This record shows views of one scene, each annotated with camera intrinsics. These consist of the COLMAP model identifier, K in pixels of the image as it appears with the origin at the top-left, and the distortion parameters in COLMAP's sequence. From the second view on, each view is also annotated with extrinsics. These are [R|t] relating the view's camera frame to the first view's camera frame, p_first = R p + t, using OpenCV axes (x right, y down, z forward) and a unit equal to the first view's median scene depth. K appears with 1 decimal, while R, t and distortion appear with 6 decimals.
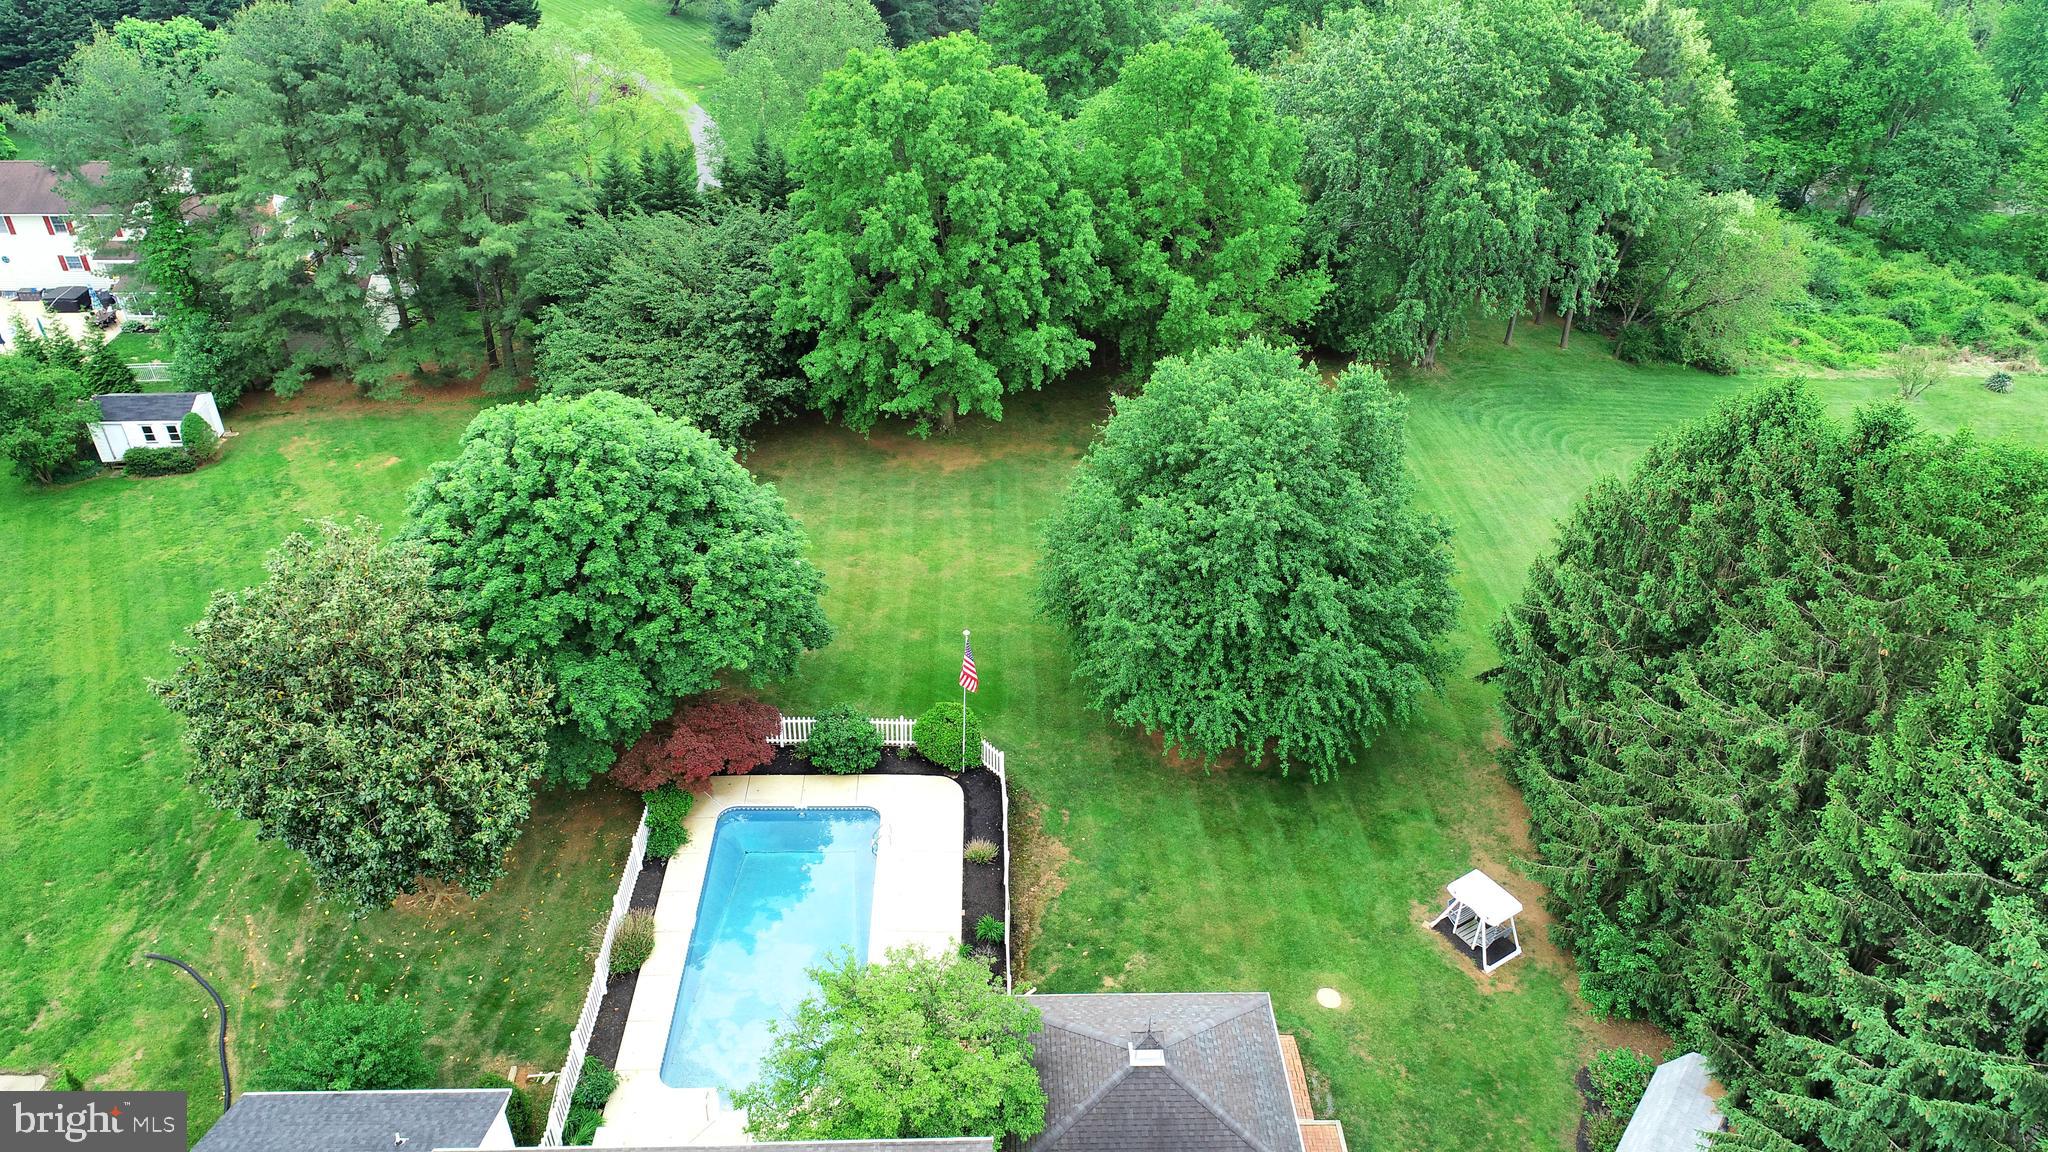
lens RADIAL K [[1366.9, 0, 1028.1], [0, 1366.9, 579.0], [0, 0, 1]] dist [-0.001379, -0.000419]
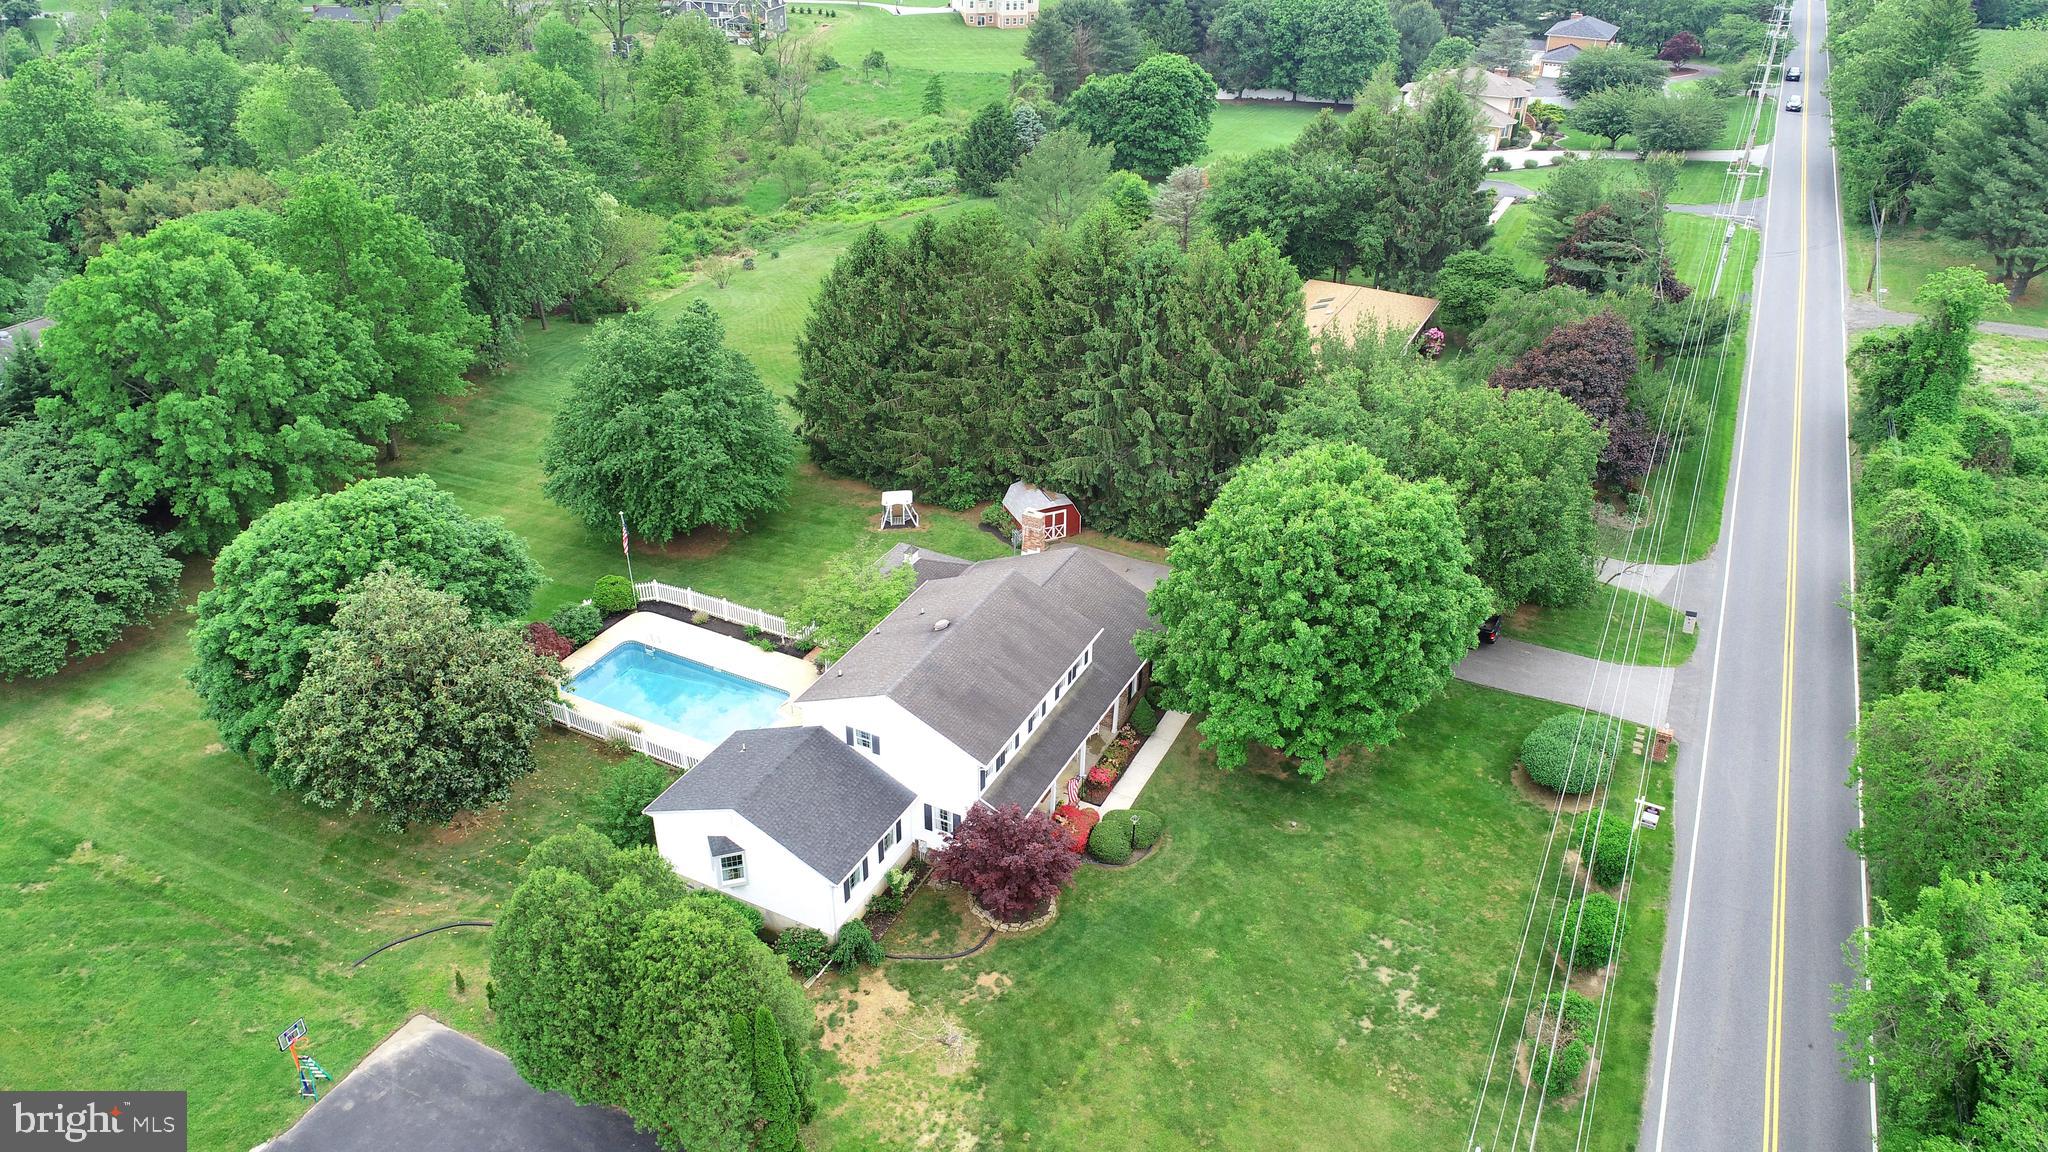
lens RADIAL K [[1366.9, 0, 1026.3], [0, 1366.9, 580.1], [0, 0, 1]] dist [-0.001379, -0.000419]
pose [[0.478619, -0.459061, 0.748456, -0.757668], [0.489721, 0.847097, 0.206398, 0.004959], [-0.728765, 0.267749, 0.630248, -0.264387]]
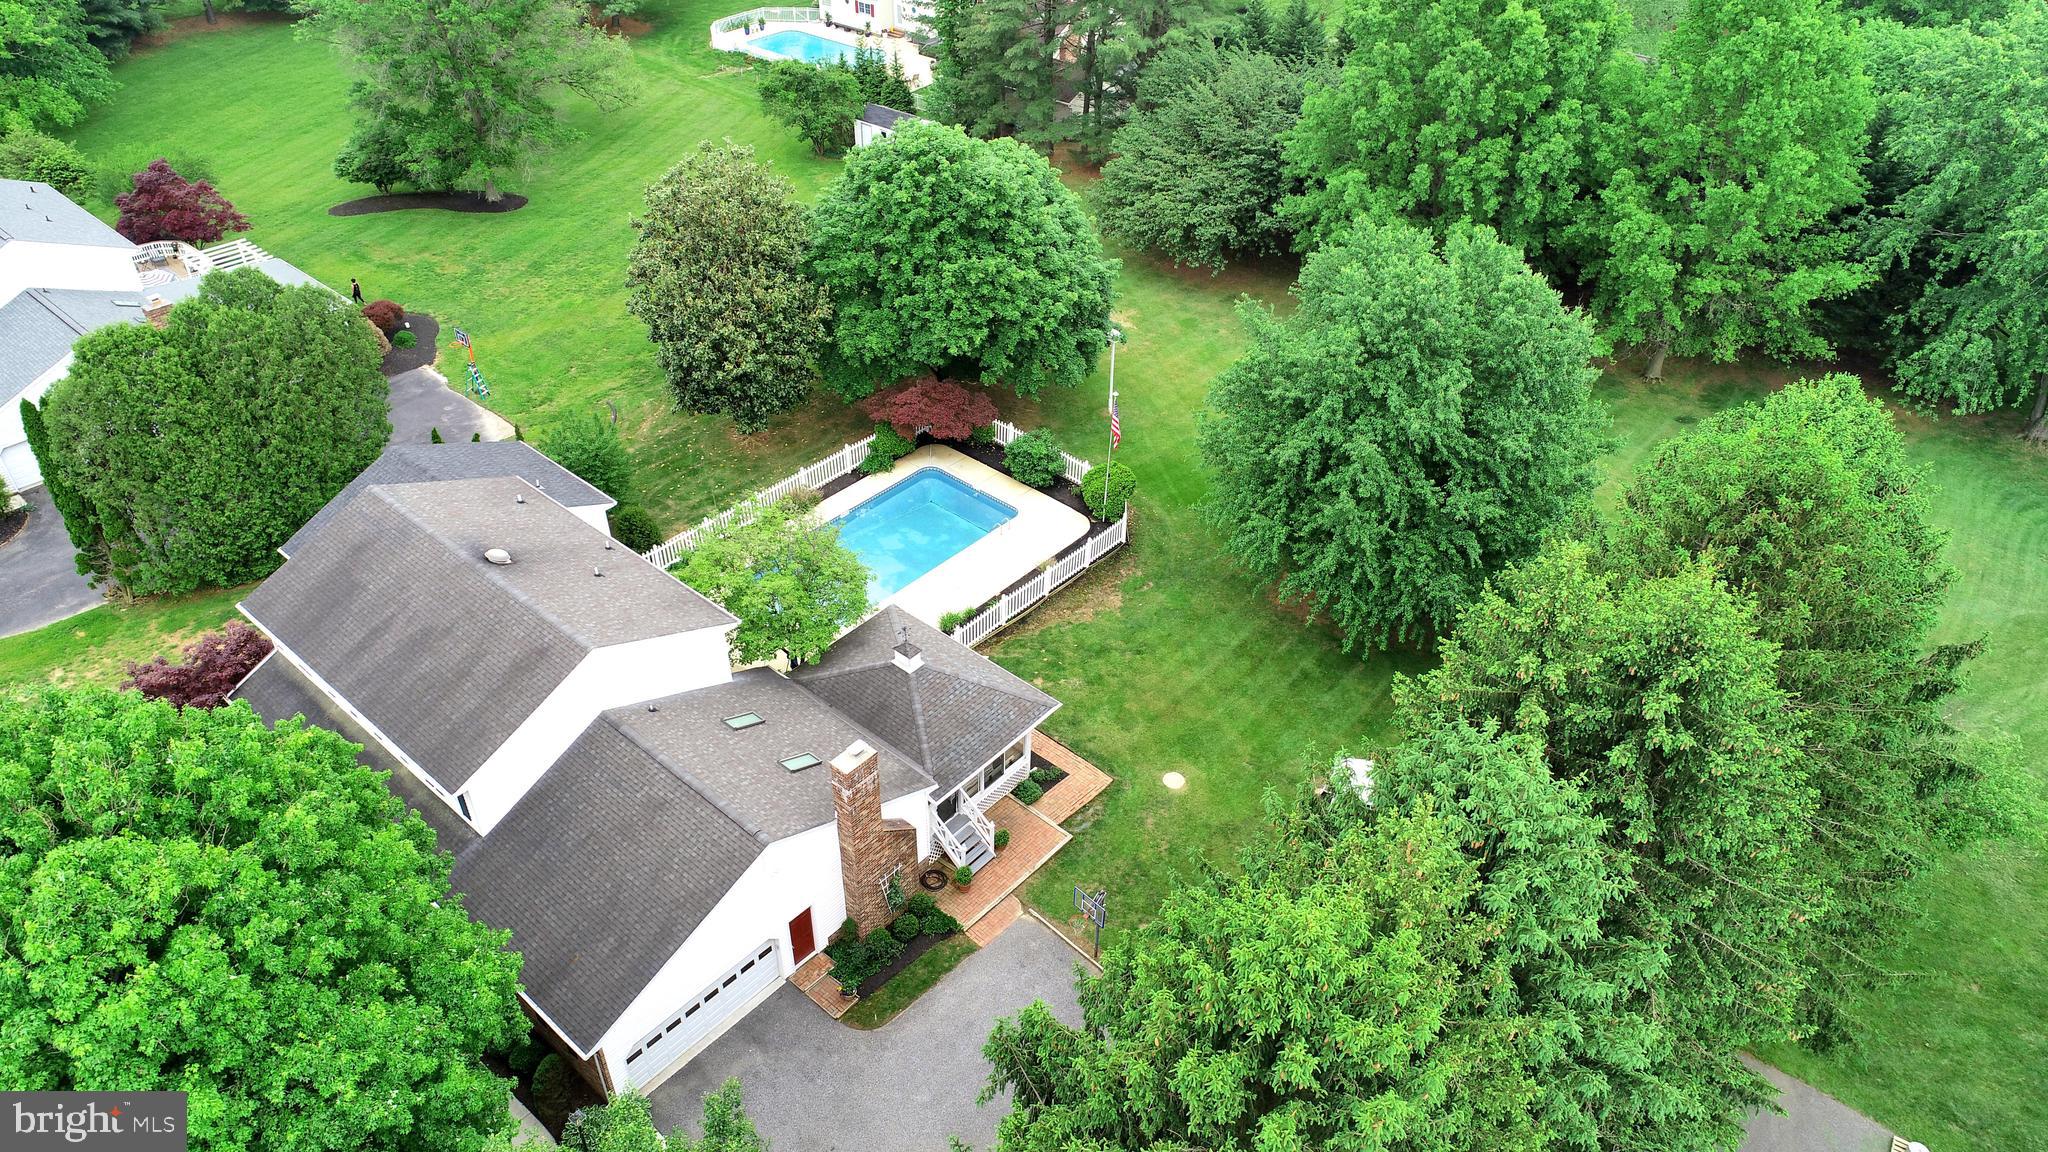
lens RADIAL K [[1366.9, 0, 1025.0], [0, 1366.9, 574.3], [0, 0, 1]] dist [-0.001379, -0.000419]
pose [[0.730708, 0.404658, -0.549835, 0.421799], [-0.379011, 0.910331, 0.166280, 0.010434], [0.567818, 0.086891, 0.818555, 0.007369]]
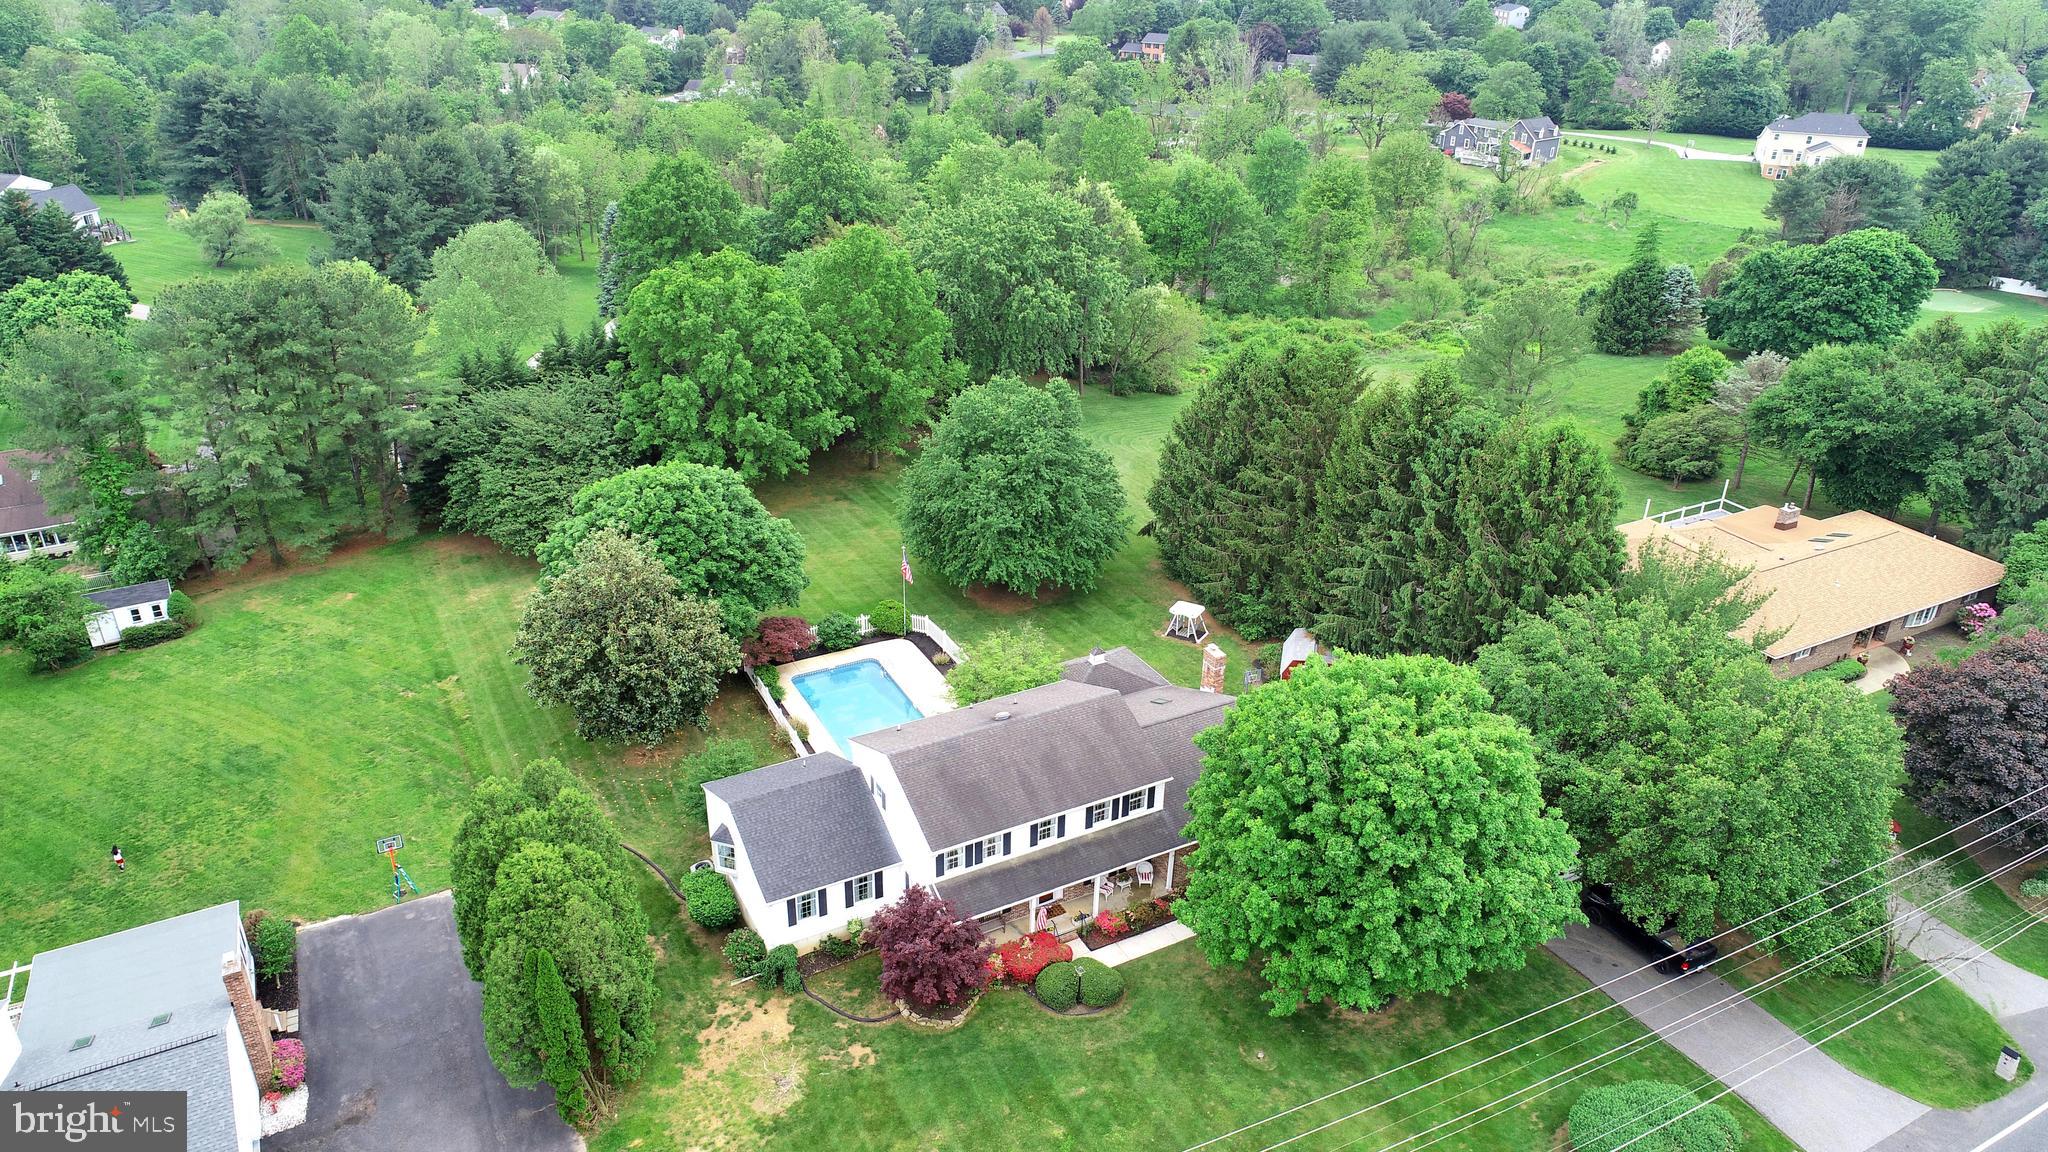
lens RADIAL K [[1366.9, 0, 1027.4], [0, 1366.9, 577.9], [0, 0, 1]] dist [-0.001379, -0.000419]
pose [[0.897457, -0.205740, 0.390182, -0.433593], [0.251721, 0.965265, -0.070007, 0.174429], [-0.362226, 0.161045, 0.918072, -0.519246]]
